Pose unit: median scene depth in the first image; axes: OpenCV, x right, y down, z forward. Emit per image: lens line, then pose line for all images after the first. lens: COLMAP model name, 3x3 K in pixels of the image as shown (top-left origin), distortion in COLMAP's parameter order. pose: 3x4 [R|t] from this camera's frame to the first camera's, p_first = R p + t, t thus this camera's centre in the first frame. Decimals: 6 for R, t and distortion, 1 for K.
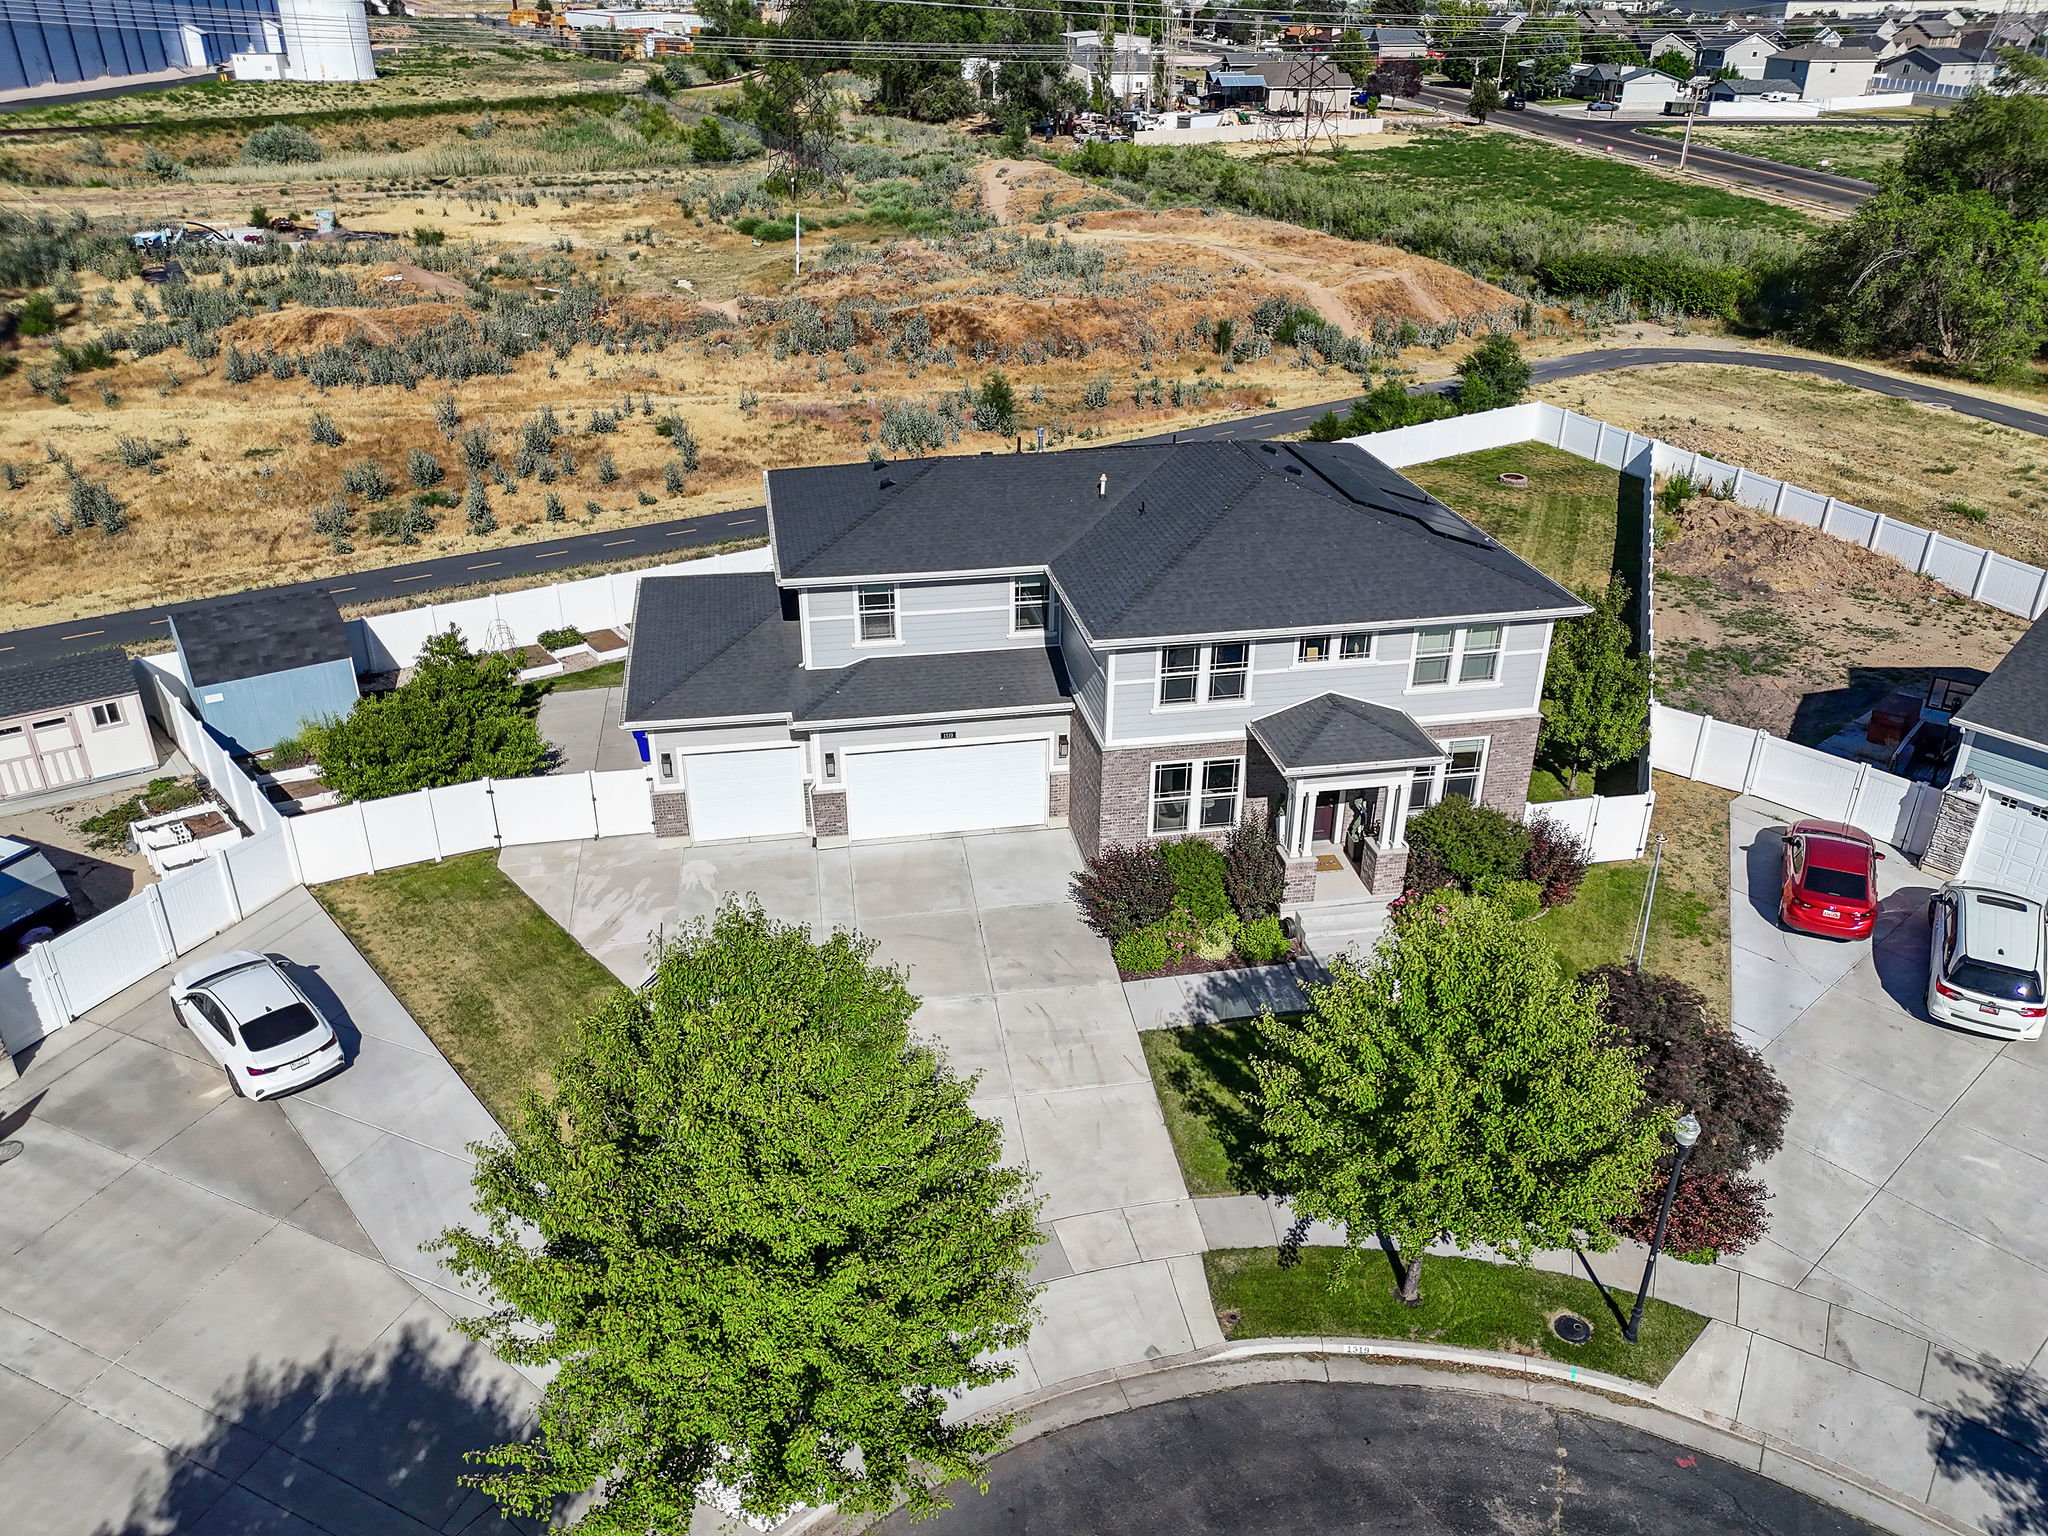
lens RADIAL K [[1528.3, 0, 1006.8], [0, 1528.3, 746.1], [0, 0, 1]] dist [0.088623, -0.102491]
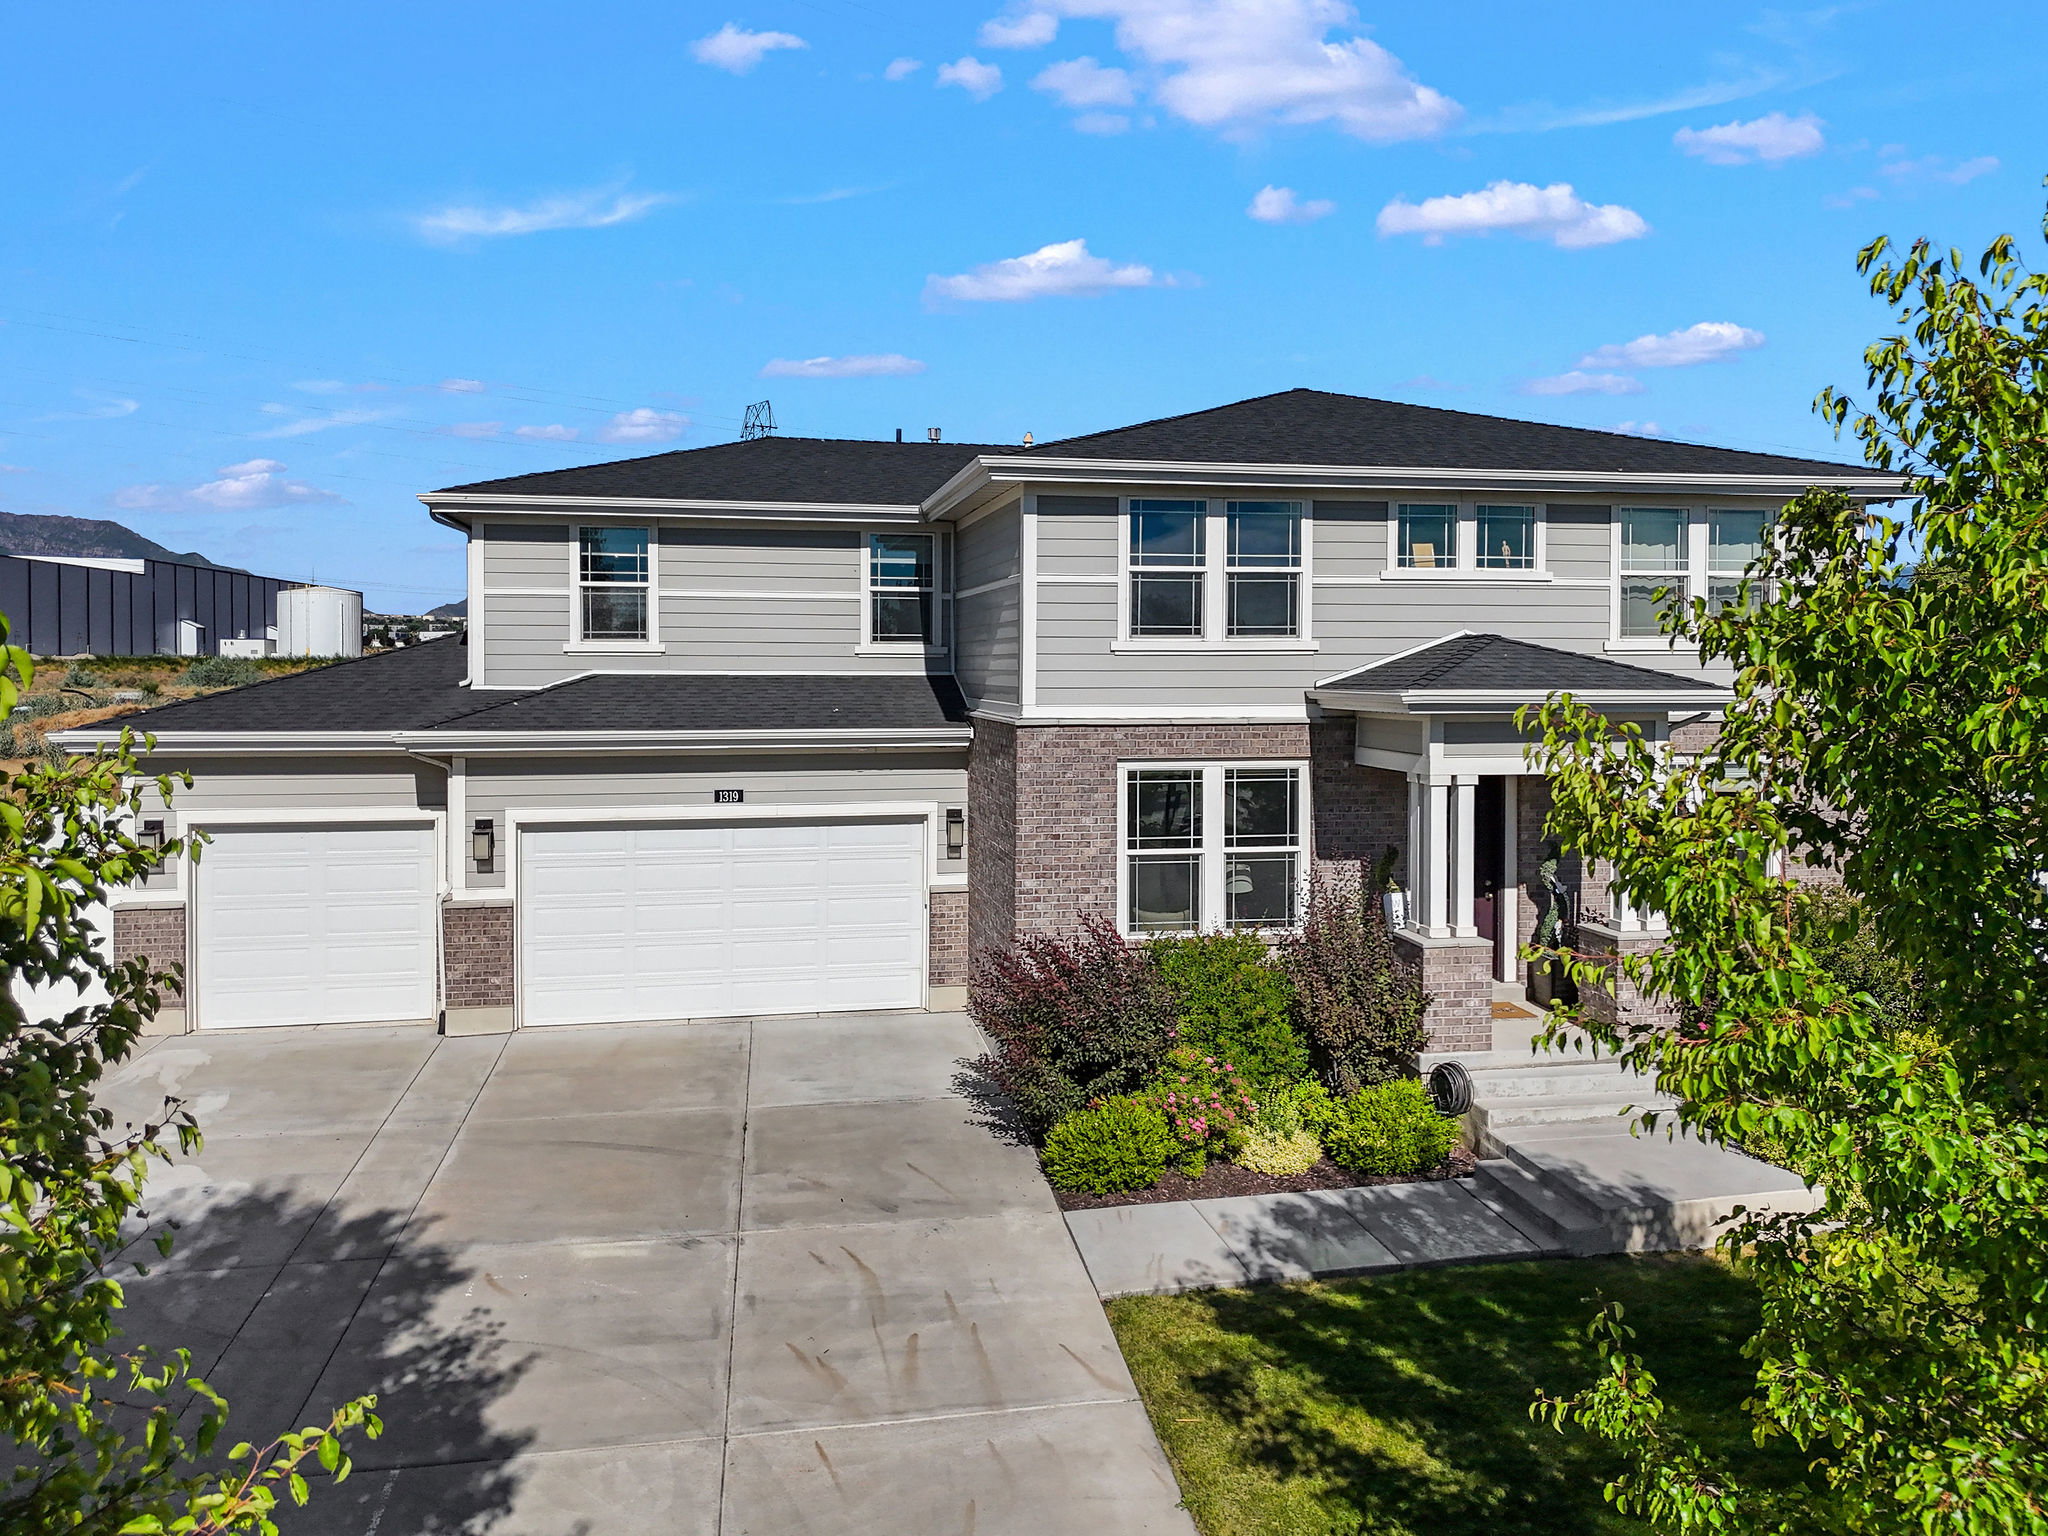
lens RADIAL K [[1550.4, 0, 1021.5], [0, 1550.4, 674.0], [0, 0, 1]] dist [0.032826, -0.006030]
pose [[0.999807, -0.002088, 0.019542, 0.039818], [0.010353, 0.901142, -0.433400, 0.144820], [-0.016705, 0.433519, 0.900990, 0.400328]]
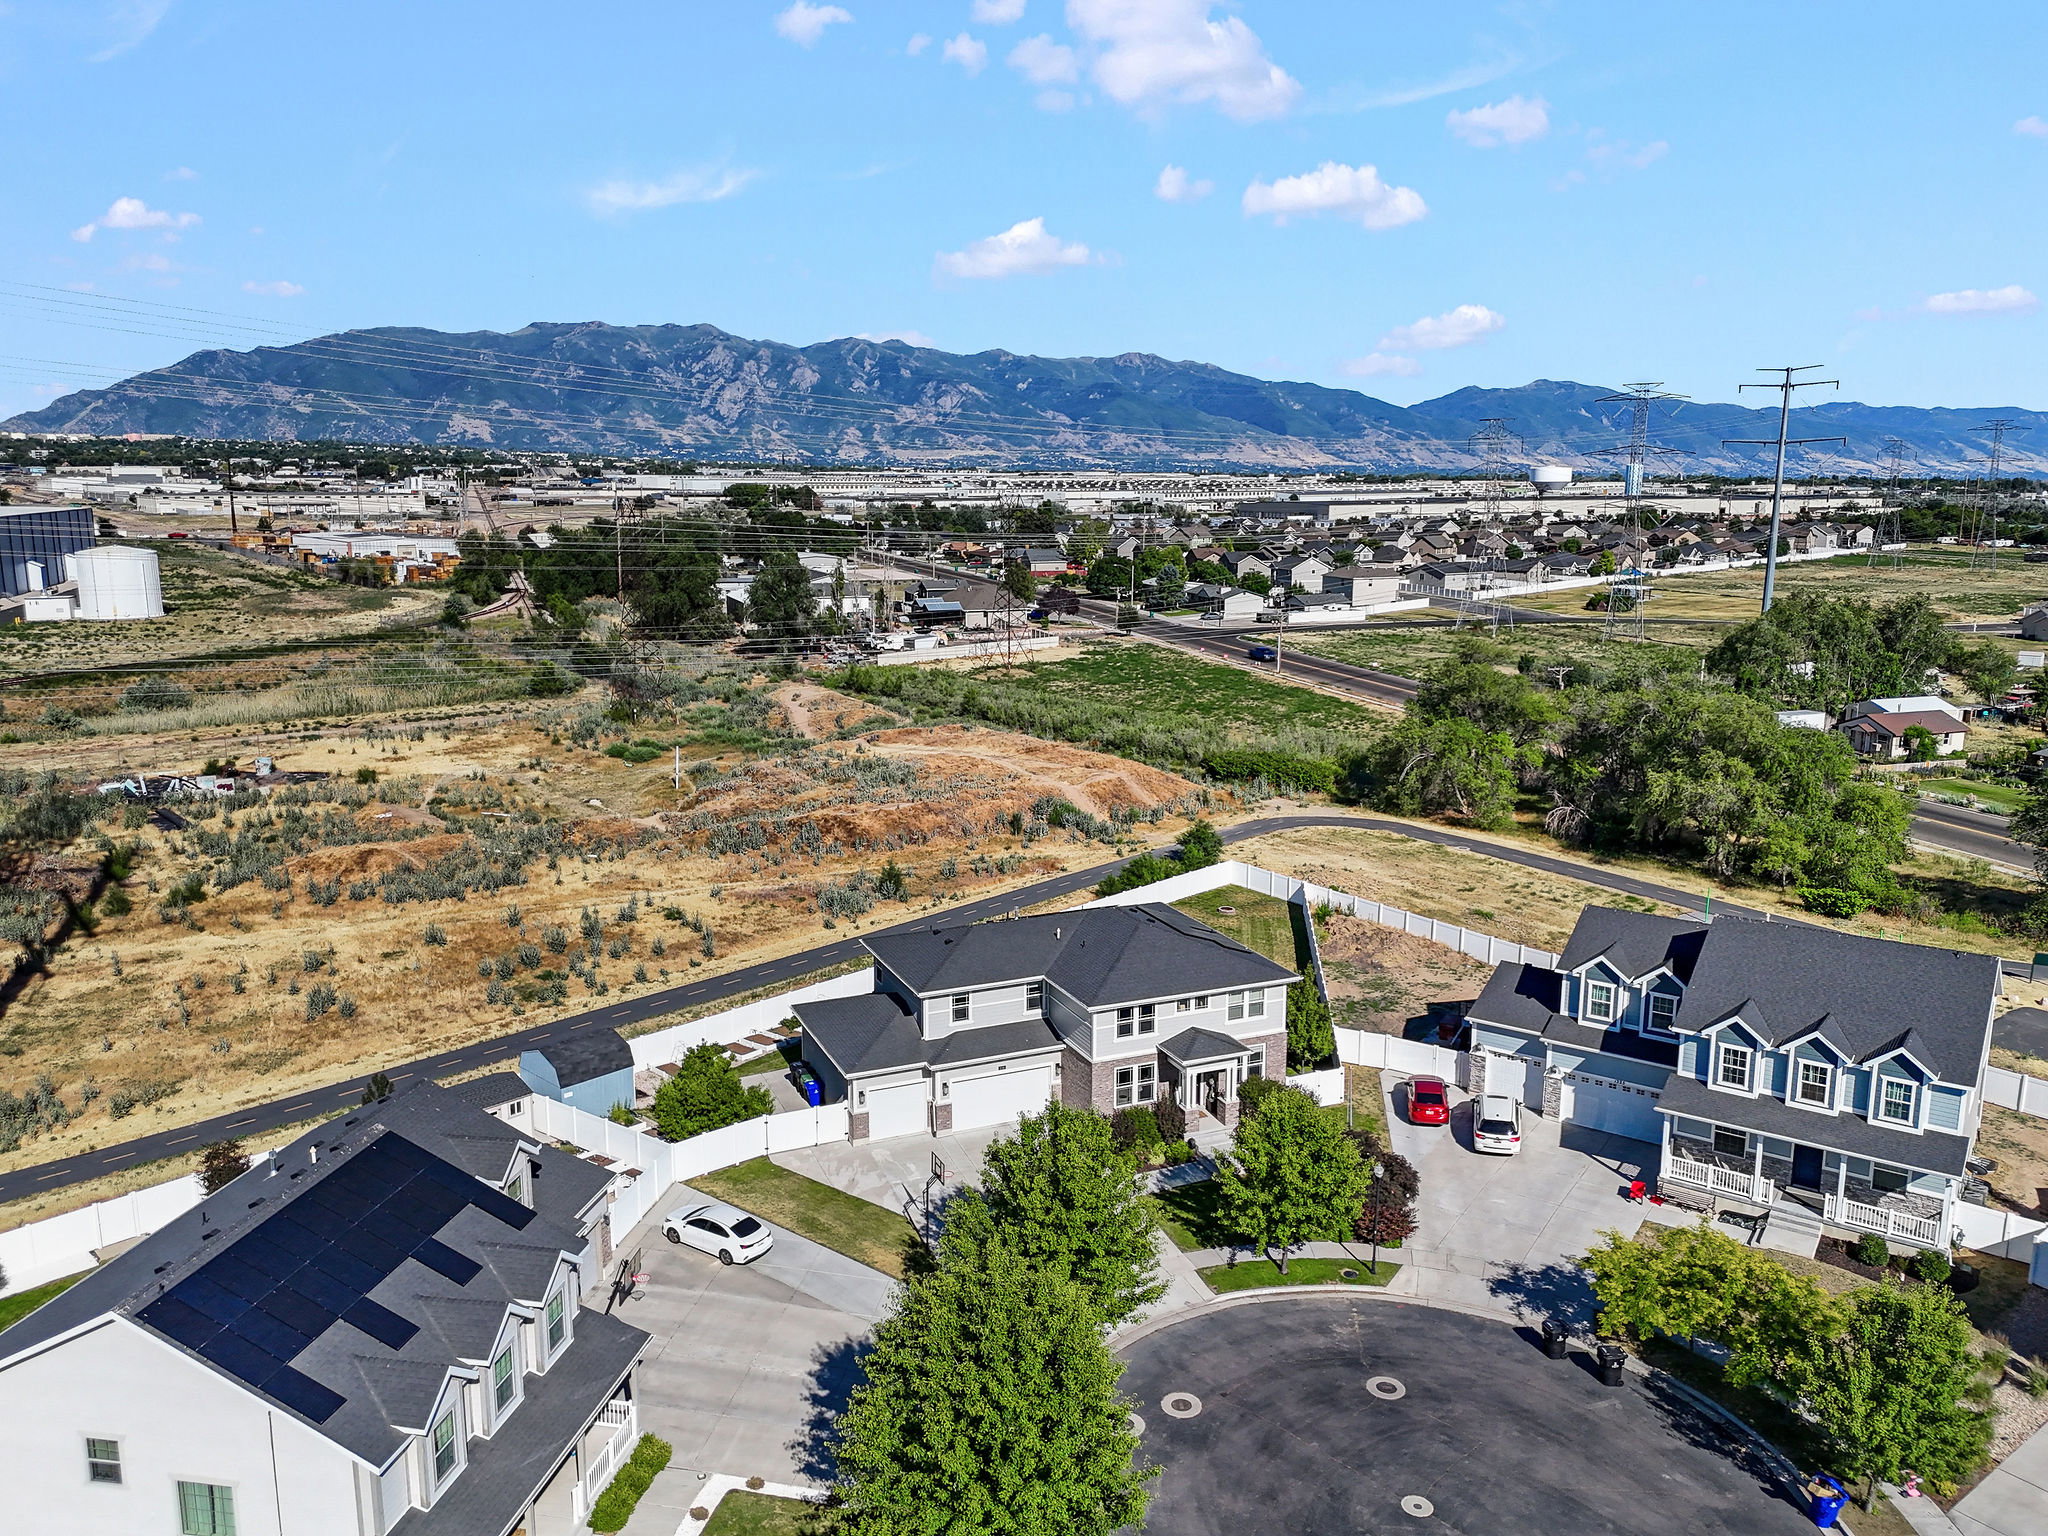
lens RADIAL K [[1528.3, 0, 1006.8], [0, 1528.3, 746.1], [0, 0, 1]] dist [0.088623, -0.102491]
pose [[0.975456, -0.044925, 0.215563, -0.341330], [0.102842, 0.958582, -0.265600, 0.093598], [-0.194703, 0.281250, 0.939675, -0.740153]]
